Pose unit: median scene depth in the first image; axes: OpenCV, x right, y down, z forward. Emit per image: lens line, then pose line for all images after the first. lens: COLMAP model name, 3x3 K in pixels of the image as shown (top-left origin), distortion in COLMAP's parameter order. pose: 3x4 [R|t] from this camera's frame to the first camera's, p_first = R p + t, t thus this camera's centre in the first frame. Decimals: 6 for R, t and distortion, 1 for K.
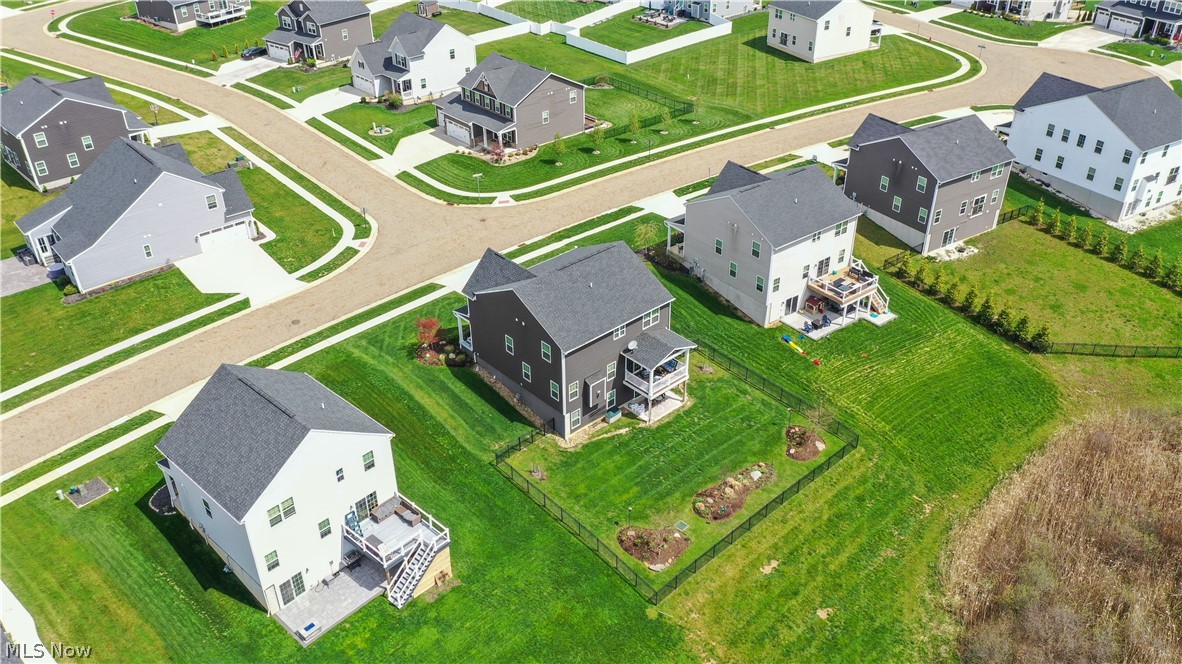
lens RADIAL K [[935.4, 0, 591.0], [0, 935.4, 332.0], [0, 0, 1]] dist [0.017927, 0.005367]
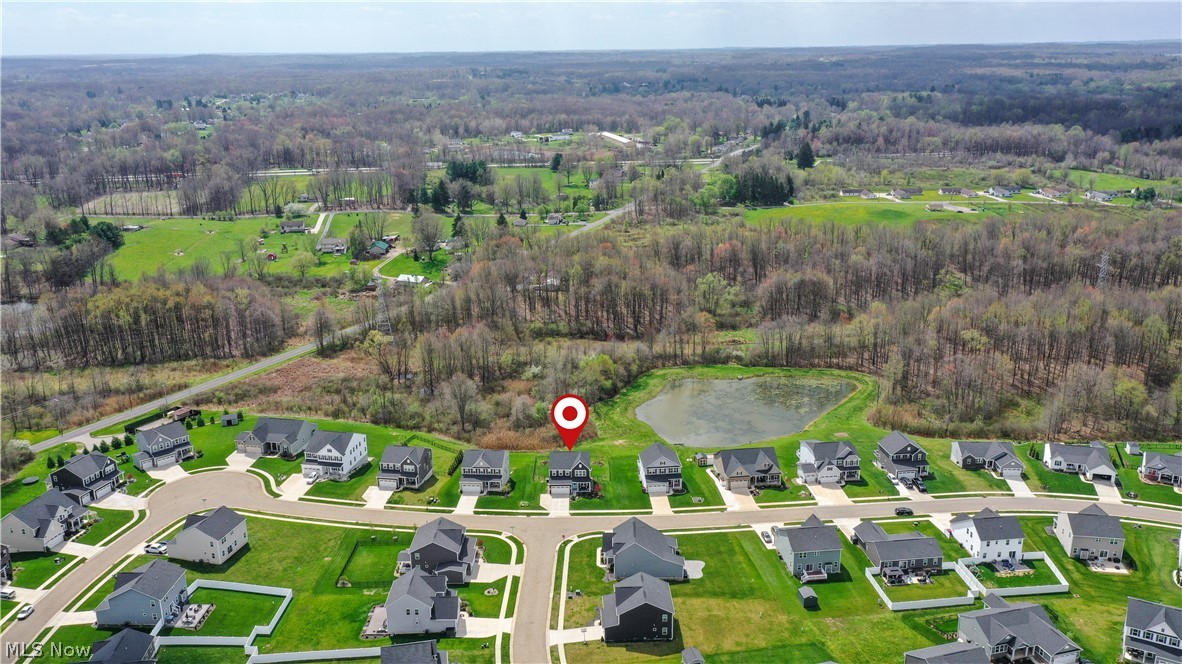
lens RADIAL K [[935.4, 0, 591.0], [0, 935.4, 332.0], [0, 0, 1]] dist [0.017927, 0.005367]
pose [[-0.739735, -0.178928, 0.648674, -1.670156], [0.376001, 0.689549, 0.618987, -1.849734], [-0.558046, 0.701789, -0.442806, 1.586970]]
